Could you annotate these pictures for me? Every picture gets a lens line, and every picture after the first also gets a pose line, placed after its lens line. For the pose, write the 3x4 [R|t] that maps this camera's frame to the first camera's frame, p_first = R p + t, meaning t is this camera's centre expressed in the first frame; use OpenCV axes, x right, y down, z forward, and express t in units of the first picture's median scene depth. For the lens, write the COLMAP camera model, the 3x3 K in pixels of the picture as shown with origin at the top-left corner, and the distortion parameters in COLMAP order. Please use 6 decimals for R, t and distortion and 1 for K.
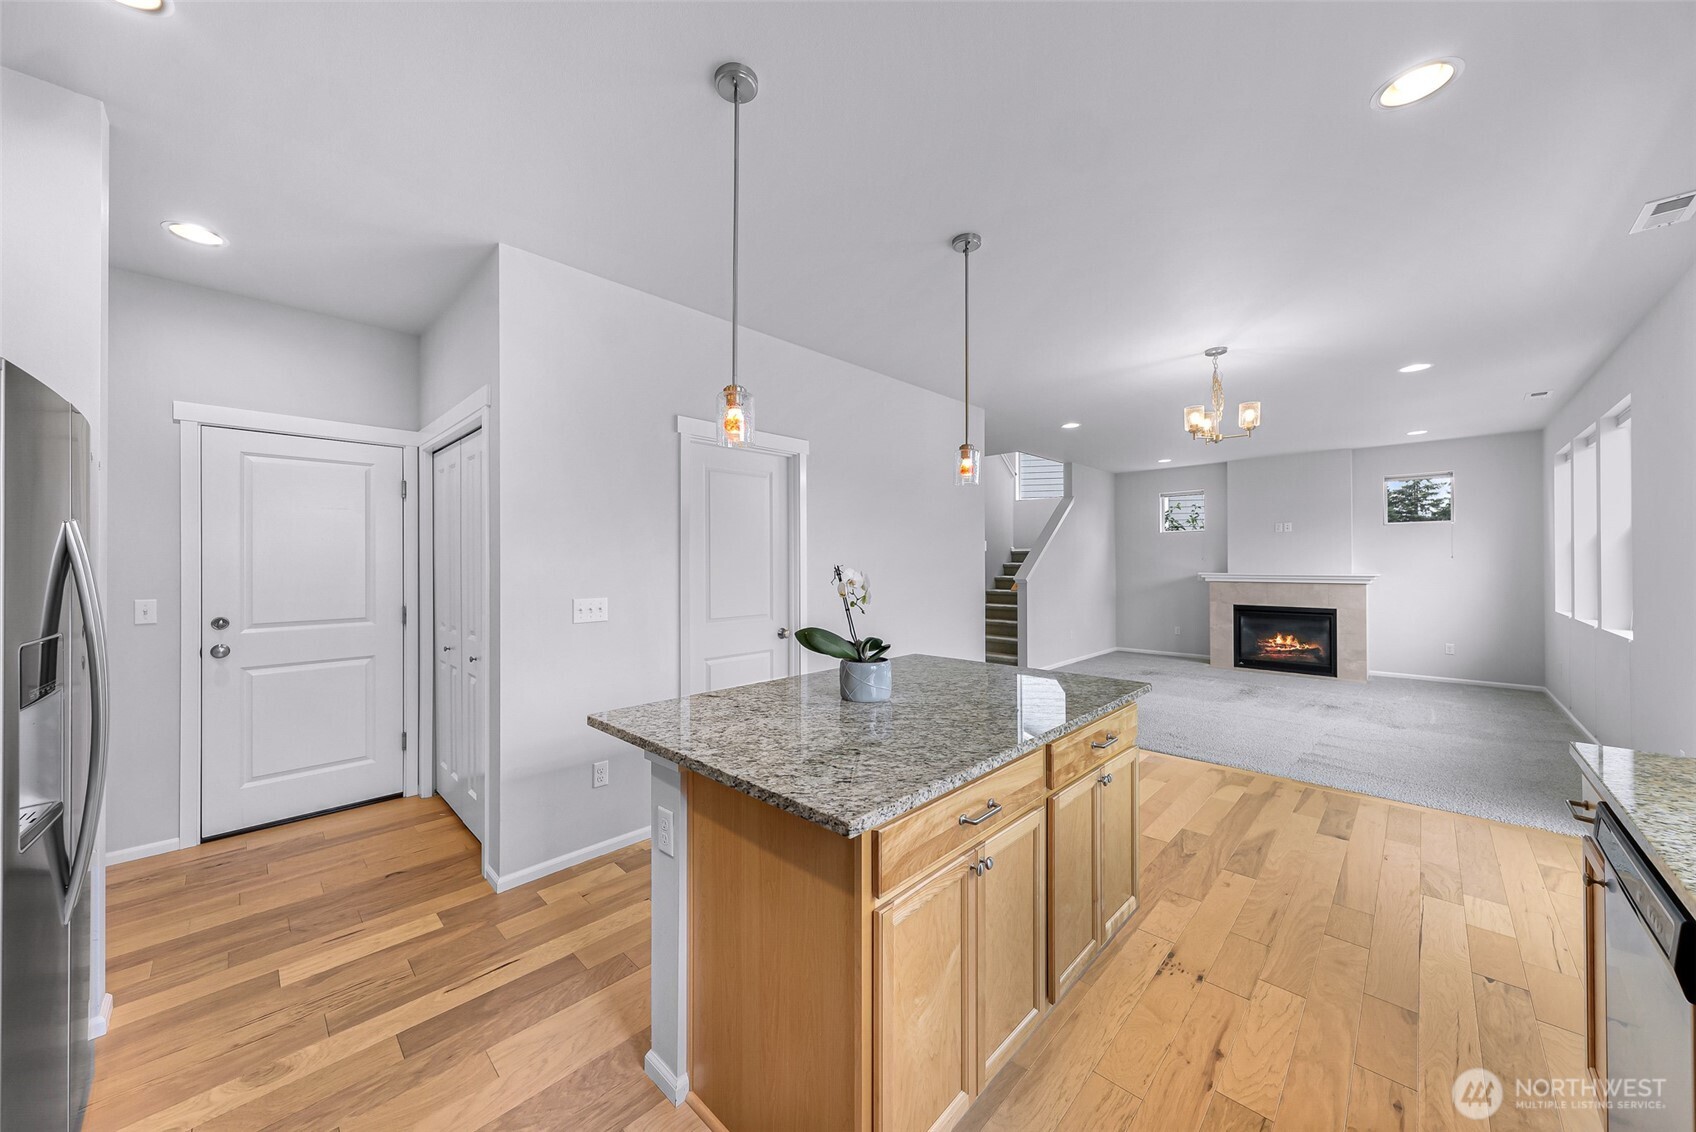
lens RADIAL K [[620.2, 0, 829.4], [0, 620.2, 560.7], [0, 0, 1]] dist [0.010051, 0.000032]
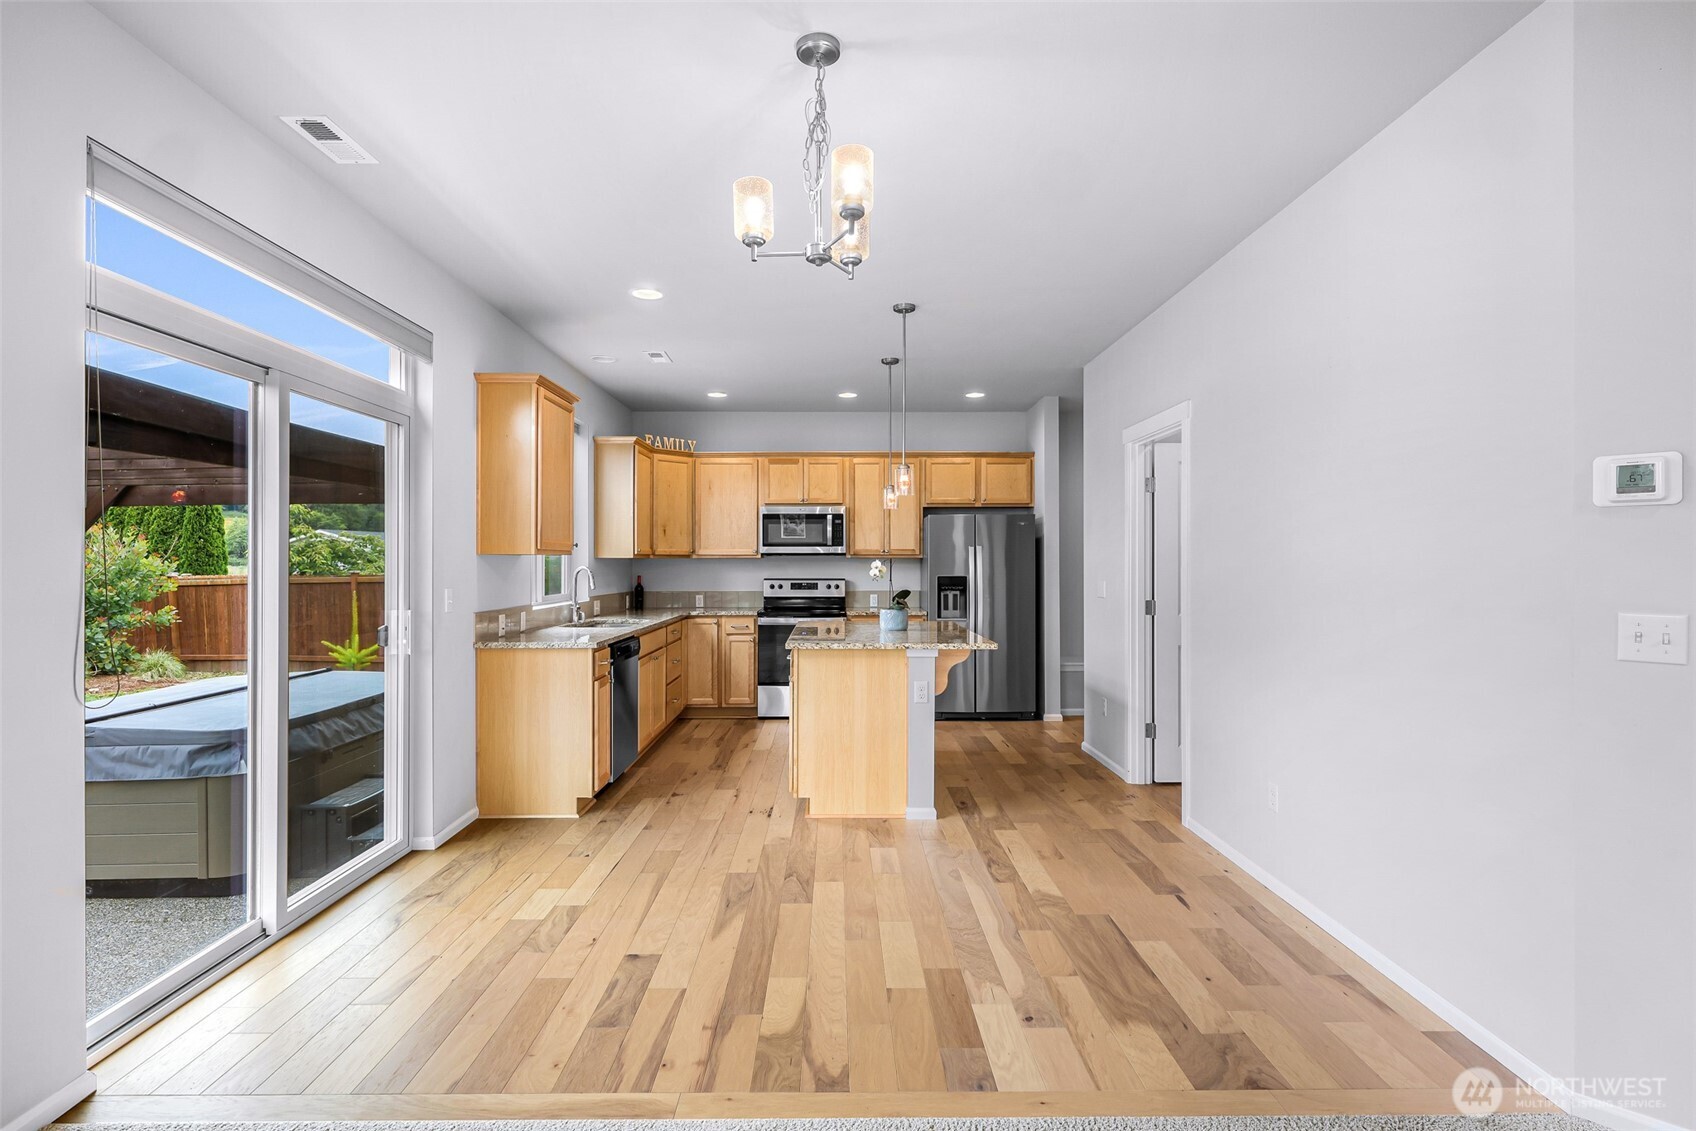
lens RADIAL K [[826.8, 0, 844.2], [0, 826.8, 561.8], [0, 0, 1]] dist [0.001920, -0.000407]
pose [[-0.714178, 0.006235, -0.699936, 0.536193], [0.006319, 0.999977, 0.002460, 0.003854], [0.699936, -0.002666, -0.714201, 0.755521]]
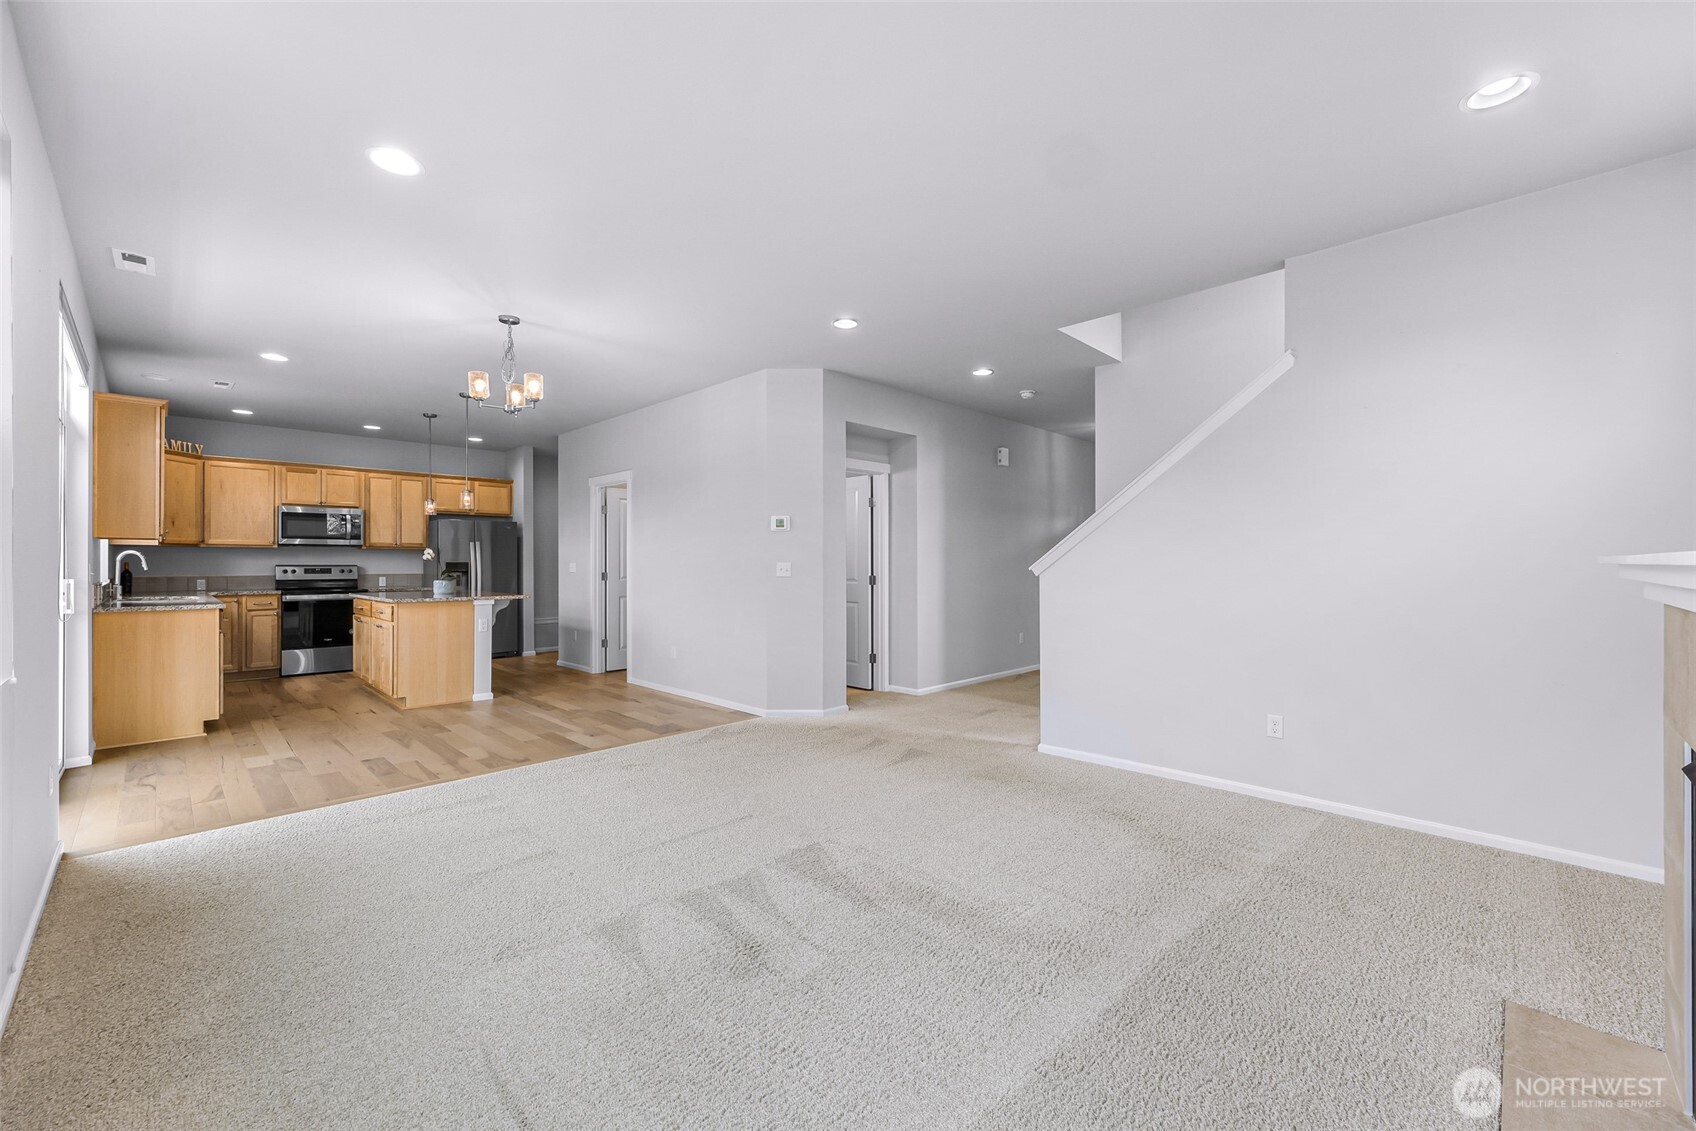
lens RADIAL K [[677.1, 0, 845.5], [0, 677.1, 562.5], [0, 0, 1]] dist [0.001885, -0.000060]
pose [[-0.010959, 0.006232, -0.999921, 0.896792], [0.001333, 0.999980, 0.006218, 0.017559], [0.999939, -0.001265, -0.010967, 0.820824]]
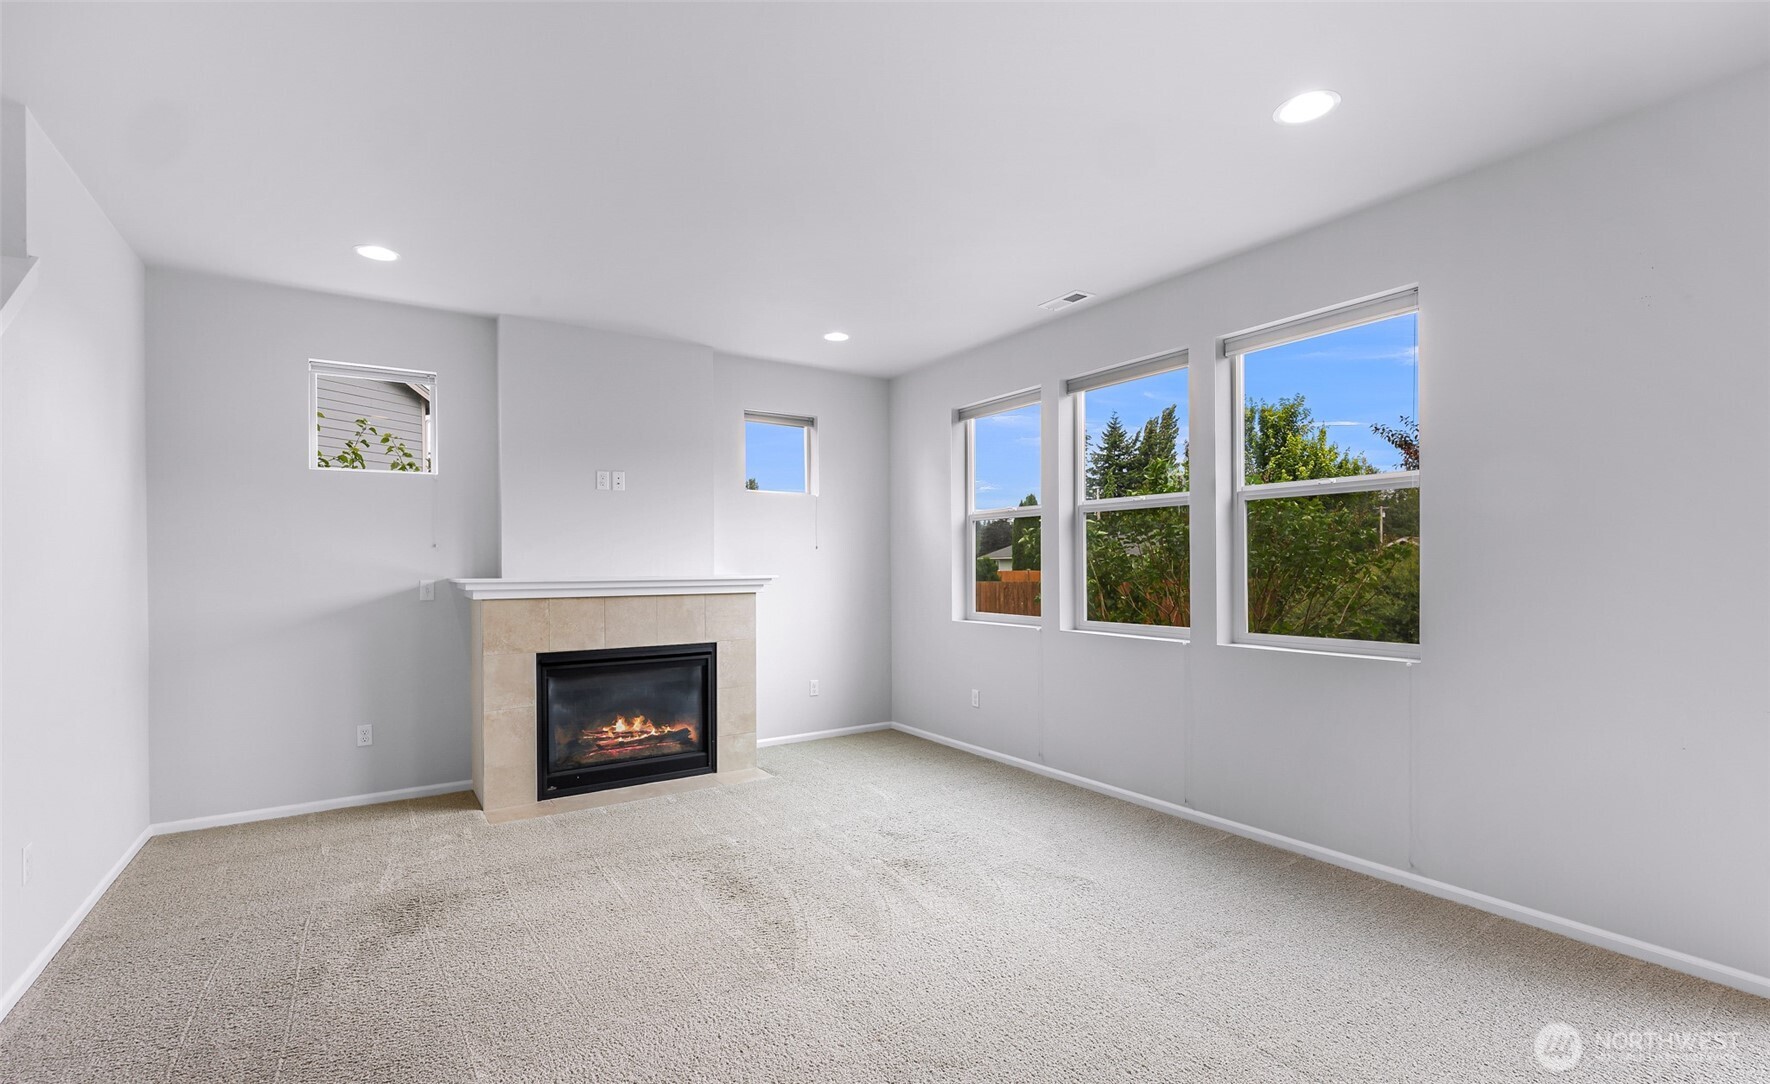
lens RADIAL K [[777.6, 0, 894.1], [0, 777.6, 559.5], [0, 0, 1]] dist [0.007815, 0.000022]
pose [[0.207567, 0.006252, 0.978201, 0.195210], [-0.000422, 0.999980, -0.006302, 0.011098], [-0.978221, 0.000895, 0.207565, 0.695914]]
